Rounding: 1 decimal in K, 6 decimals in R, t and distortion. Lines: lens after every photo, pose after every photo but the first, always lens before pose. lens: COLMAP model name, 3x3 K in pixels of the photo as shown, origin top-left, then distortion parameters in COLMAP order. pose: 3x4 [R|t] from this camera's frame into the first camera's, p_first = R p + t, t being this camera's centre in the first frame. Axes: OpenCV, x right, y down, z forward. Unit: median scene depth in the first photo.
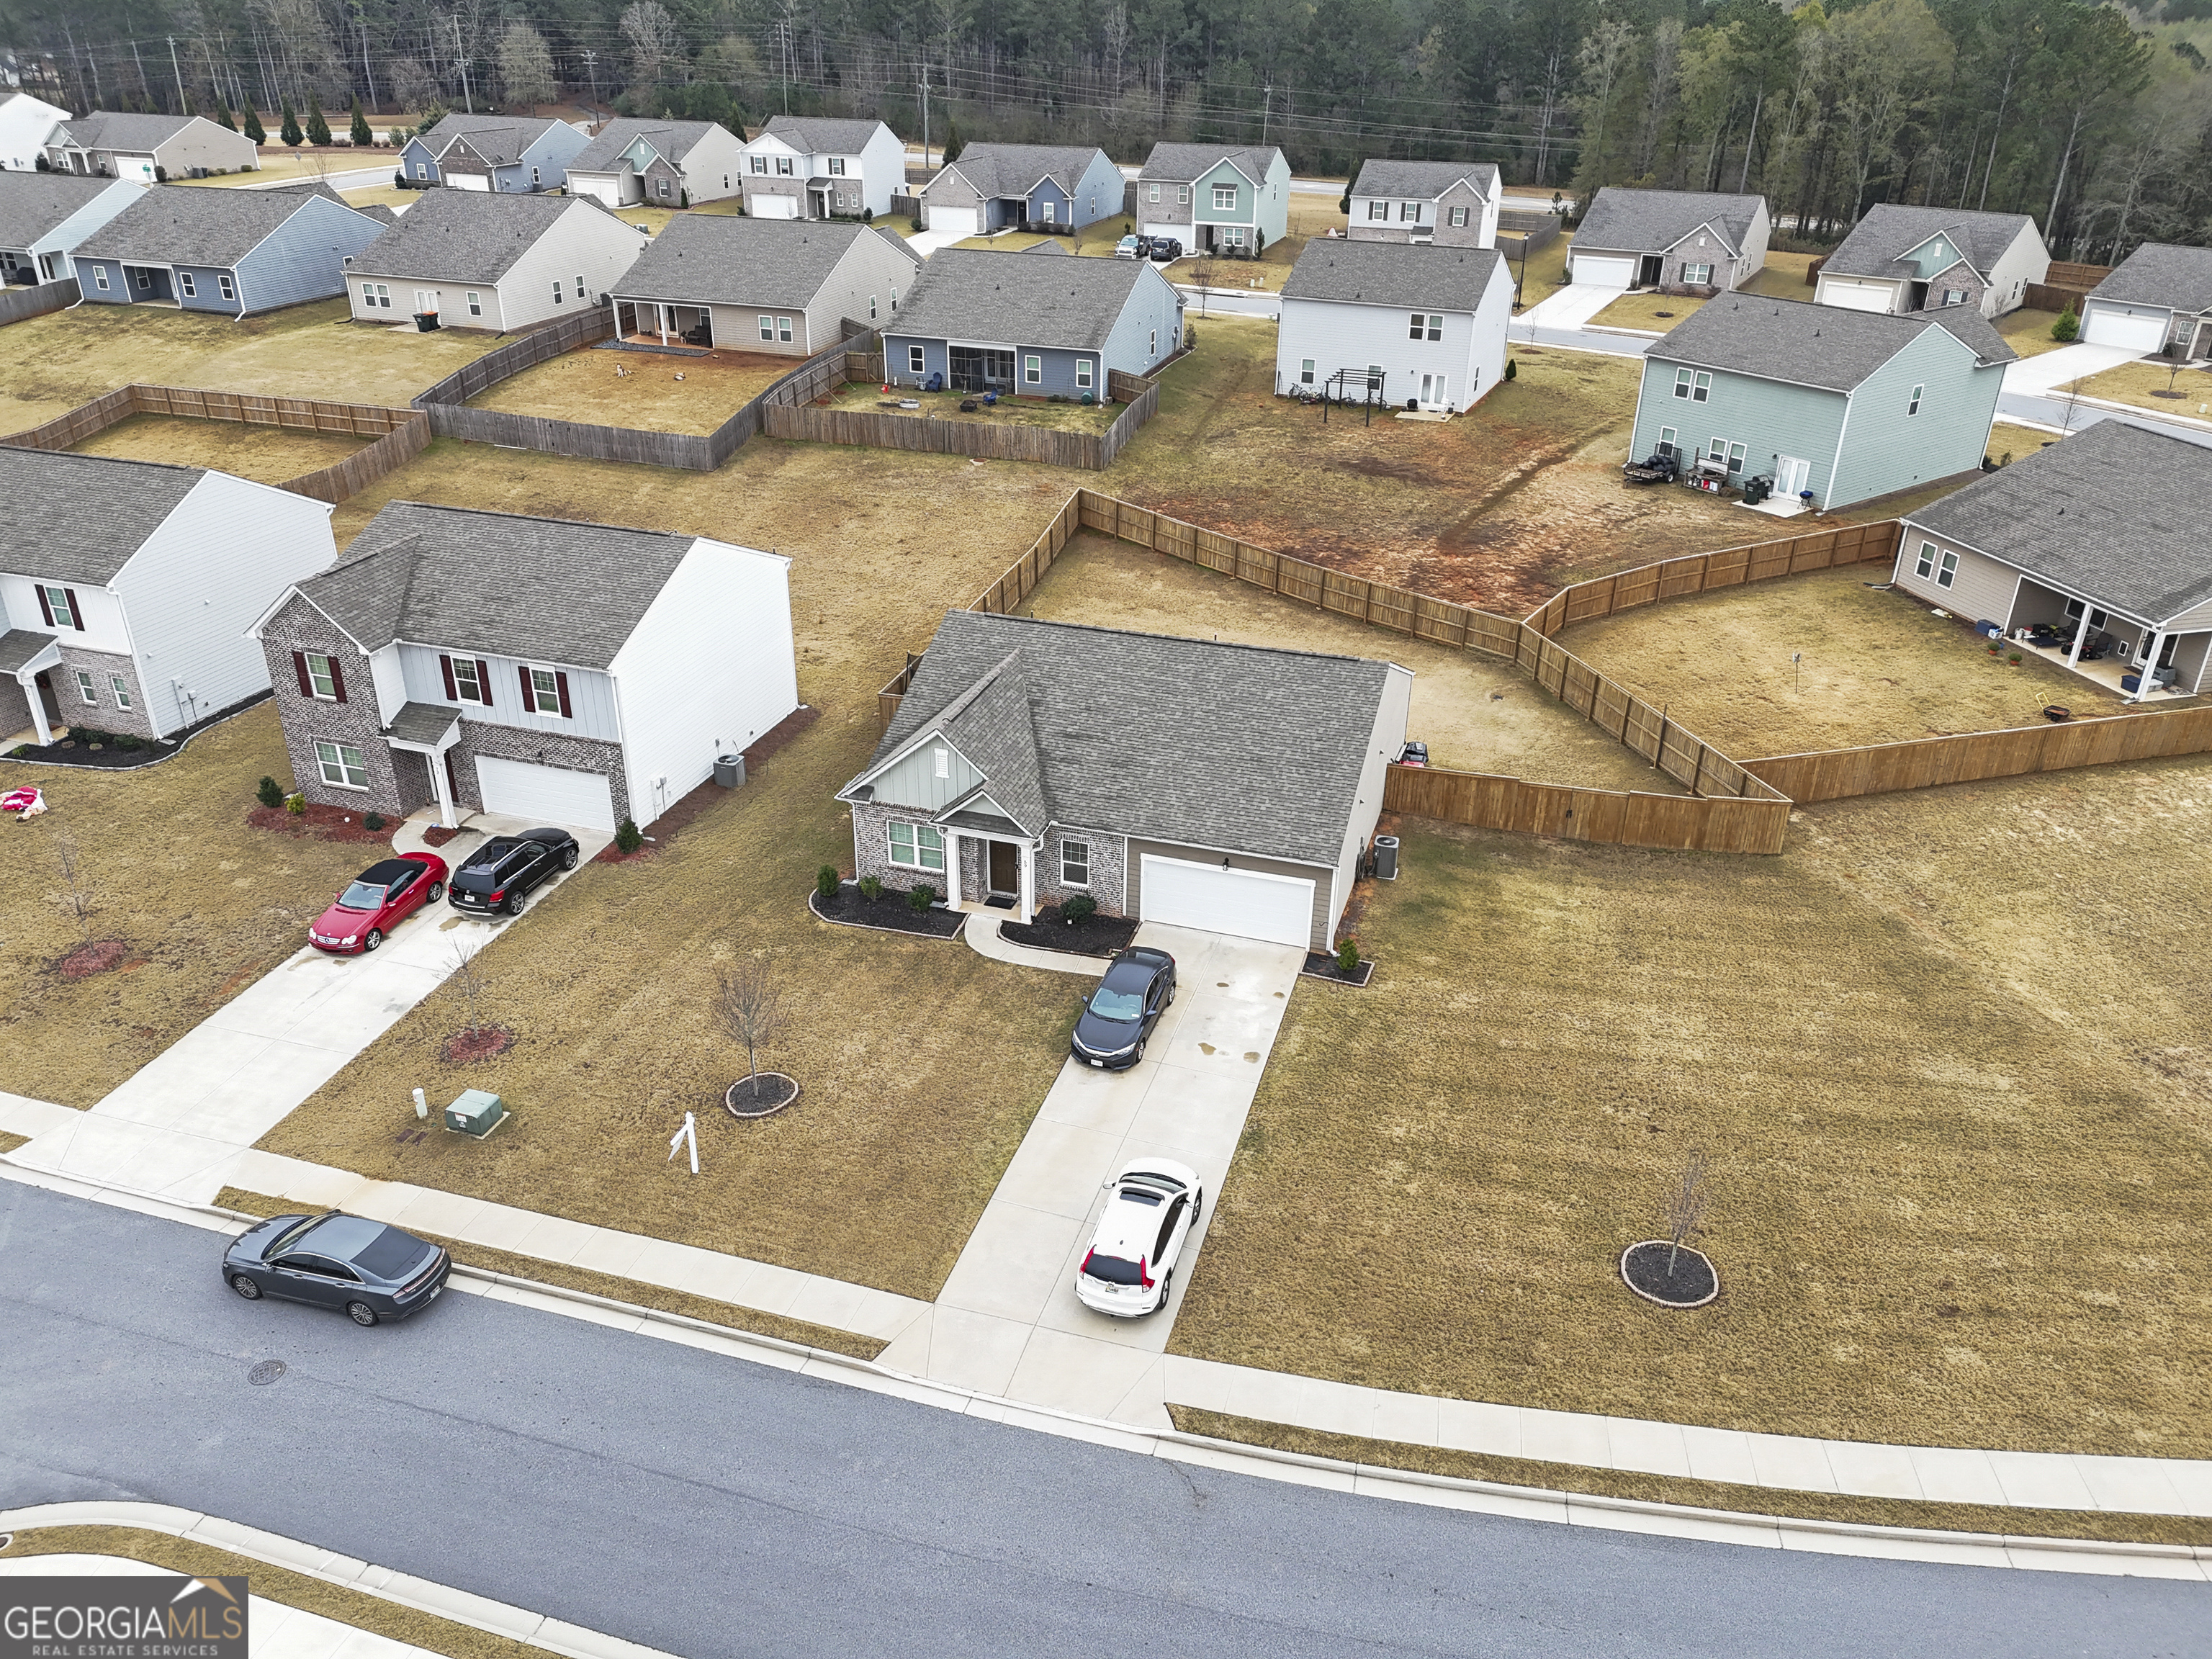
lens RADIAL K [[1612.0, 0, 1106.8], [0, 1612.0, 822.6], [0, 0, 1]] dist [0.094458, -0.103093]
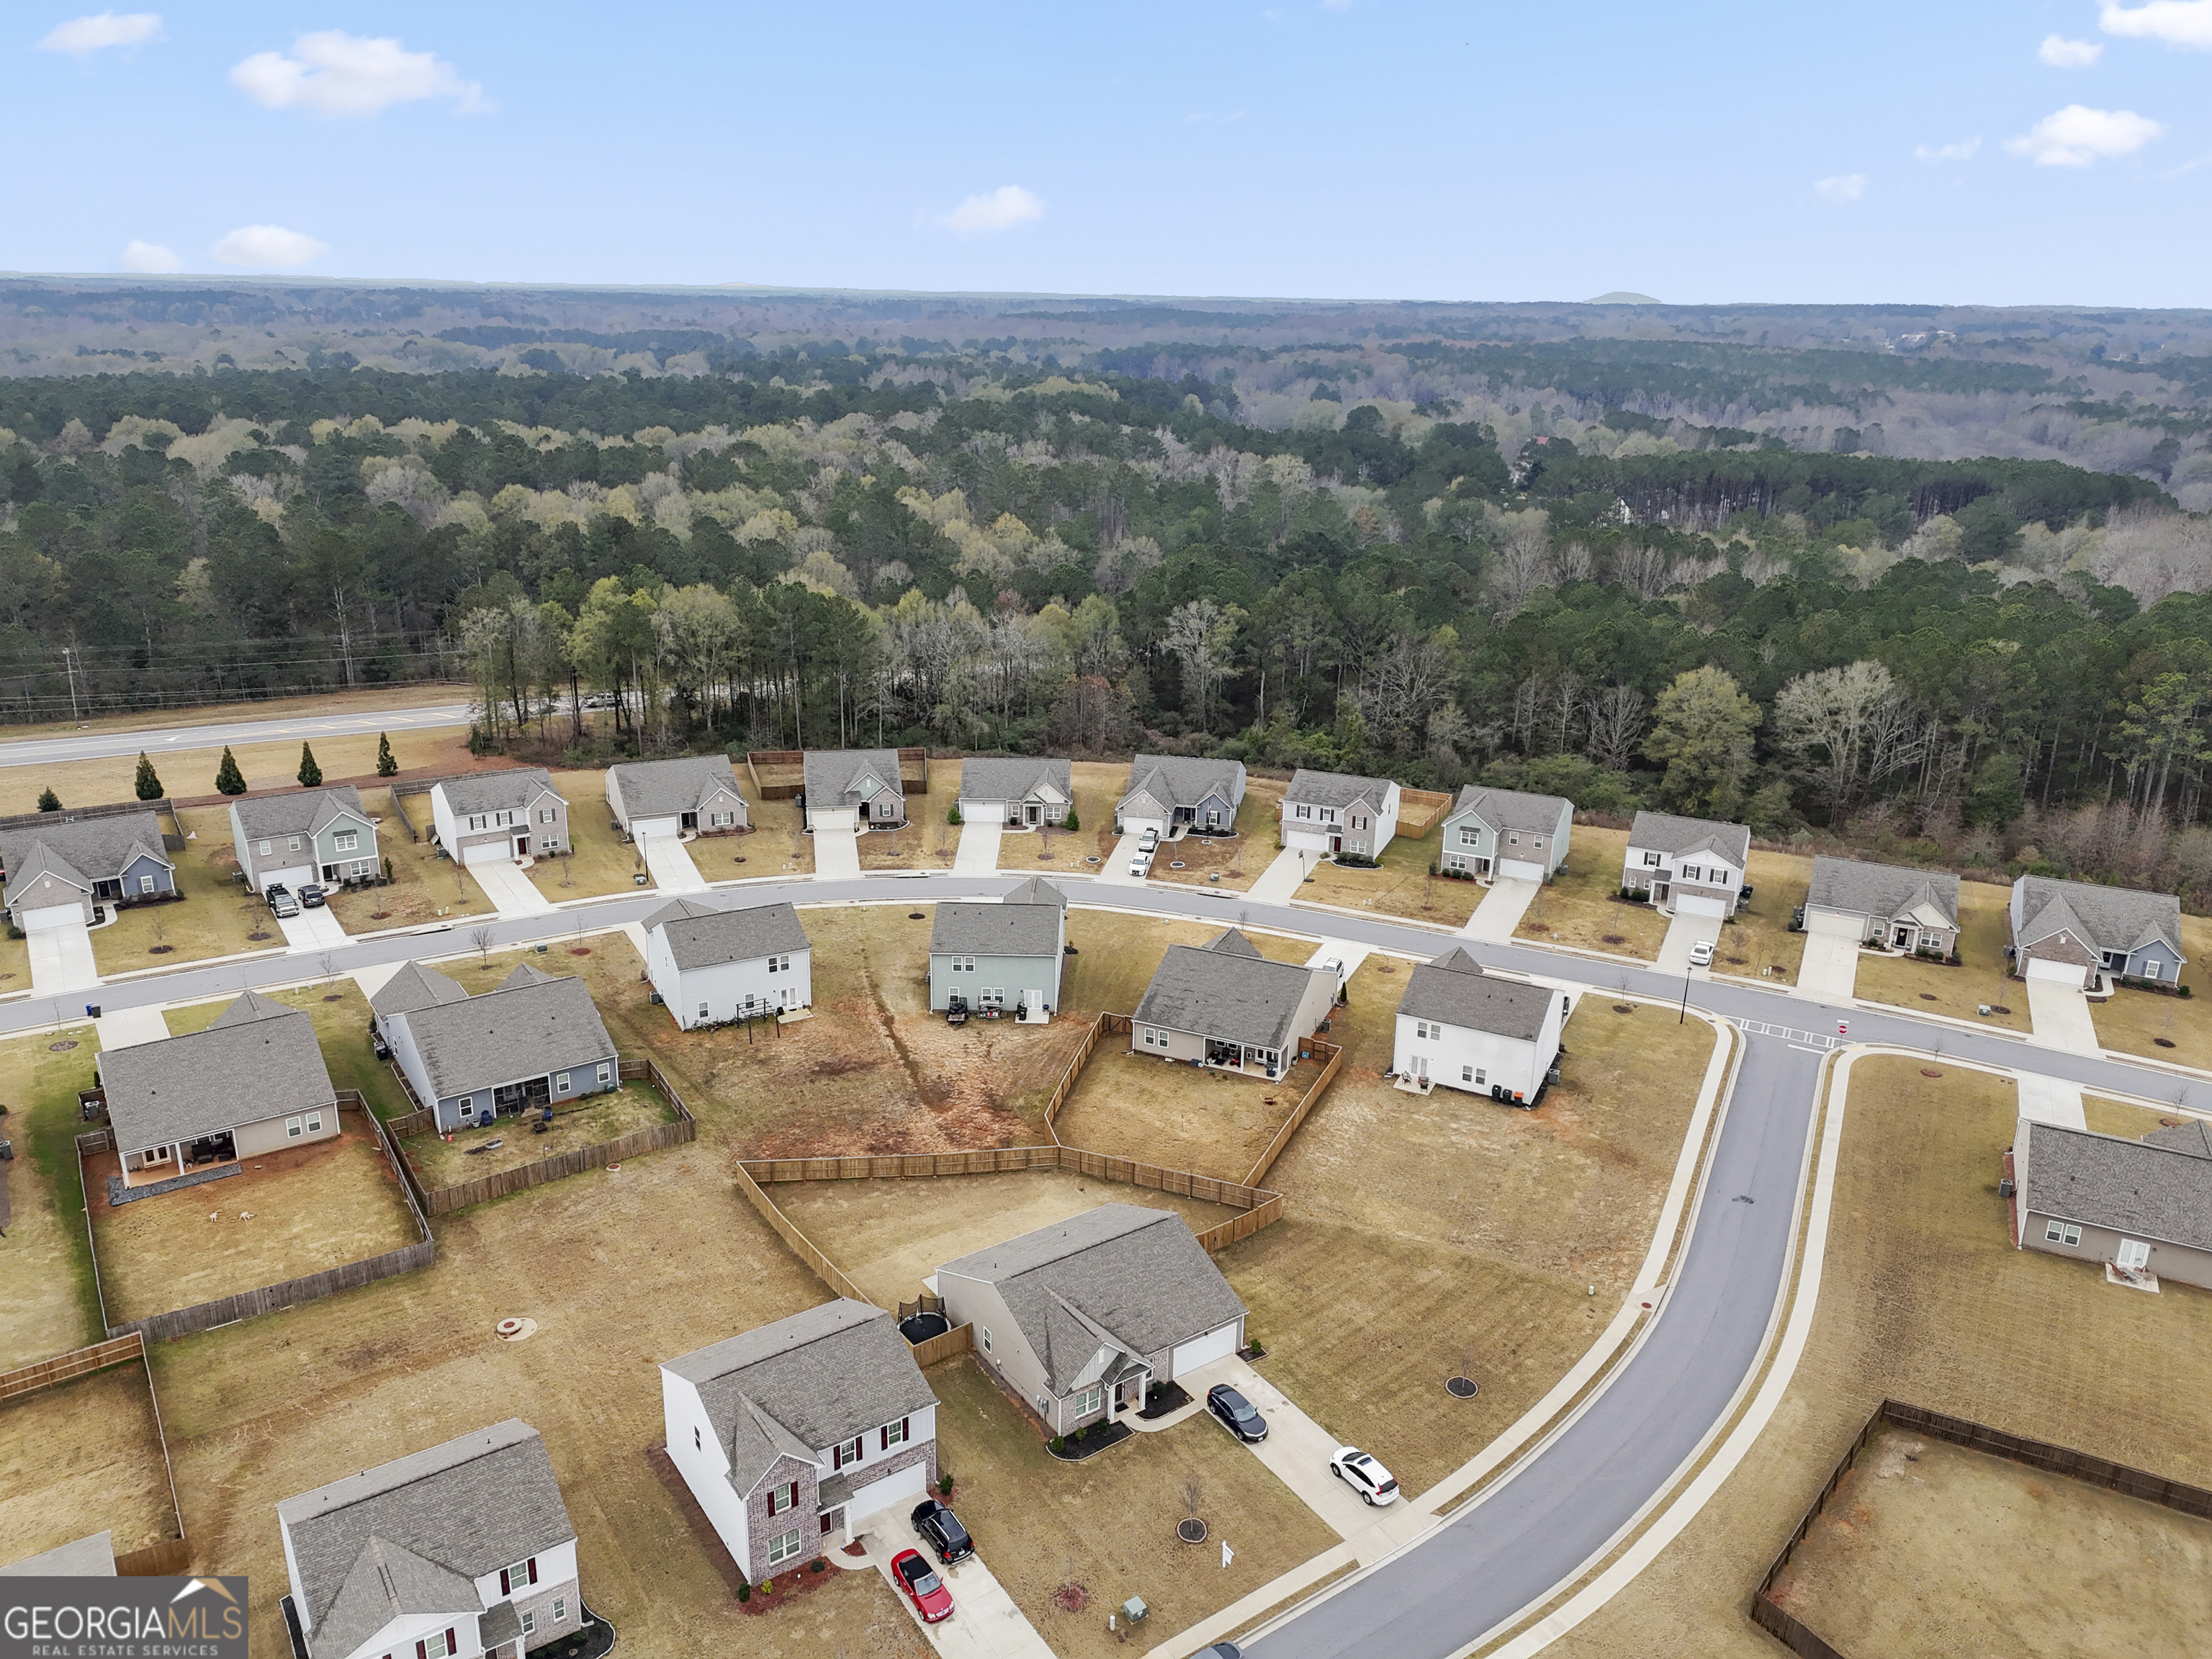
lens RADIAL K [[1612.0, 0, 1106.8], [0, 1612.0, 822.6], [0, 0, 1]] dist [0.094458, -0.103093]
pose [[0.613225, -0.249298, 0.749537, -1.341401], [0.350443, 0.936258, 0.024690, -0.653208], [-0.707915, 0.247529, 0.661502, -0.504163]]
